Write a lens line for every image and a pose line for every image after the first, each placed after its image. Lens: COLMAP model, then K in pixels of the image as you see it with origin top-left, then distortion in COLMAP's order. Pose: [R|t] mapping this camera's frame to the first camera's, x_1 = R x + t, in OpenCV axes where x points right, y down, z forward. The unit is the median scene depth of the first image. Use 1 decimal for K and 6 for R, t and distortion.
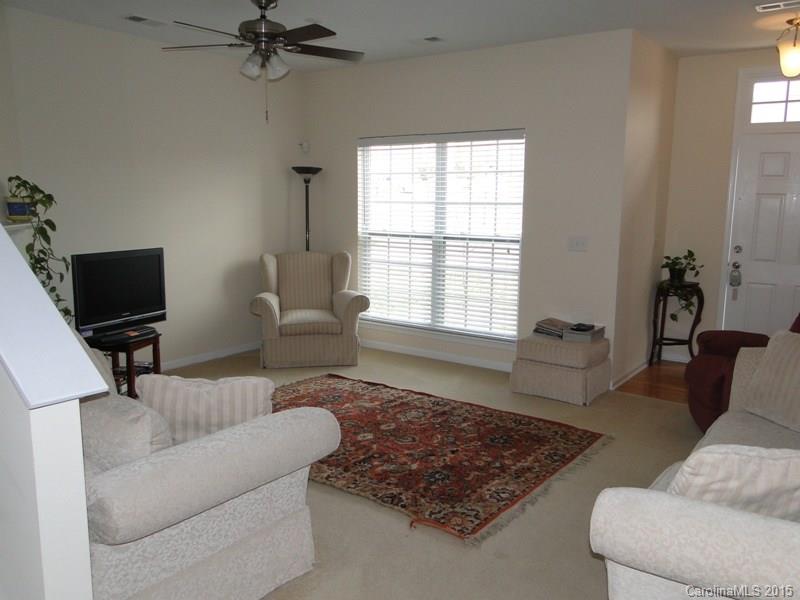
lens RADIAL K [[659.2, 0, 402.9], [0, 659.2, 299.5], [0, 0, 1]] dist [0.007095, 0.002023]
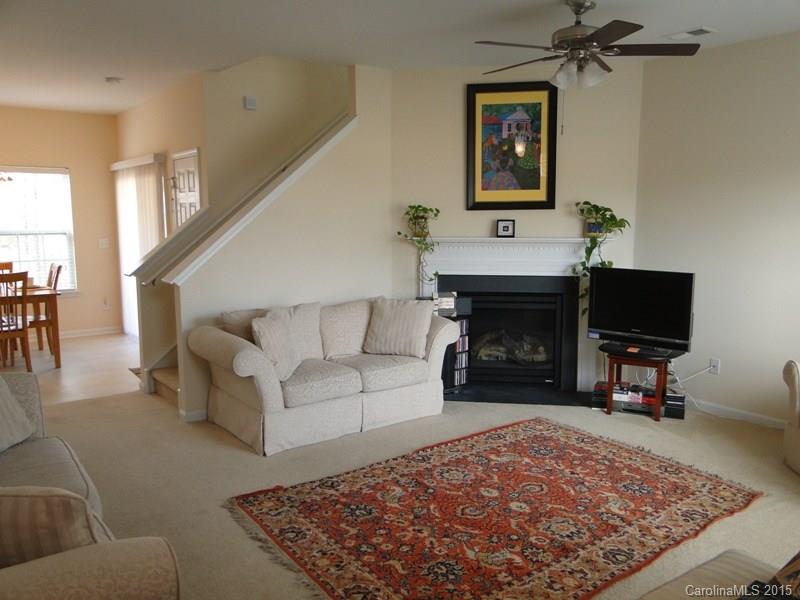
lens RADIAL K [[659.2, 0, 403.2], [0, 659.2, 301.9], [0, 0, 1]] dist [0.007095, 0.002023]
pose [[-0.313235, 0.108153, -0.943497, 0.732250], [-0.149842, 0.975421, 0.161559, -0.148800], [0.937780, 0.191981, -0.289331, 1.058432]]
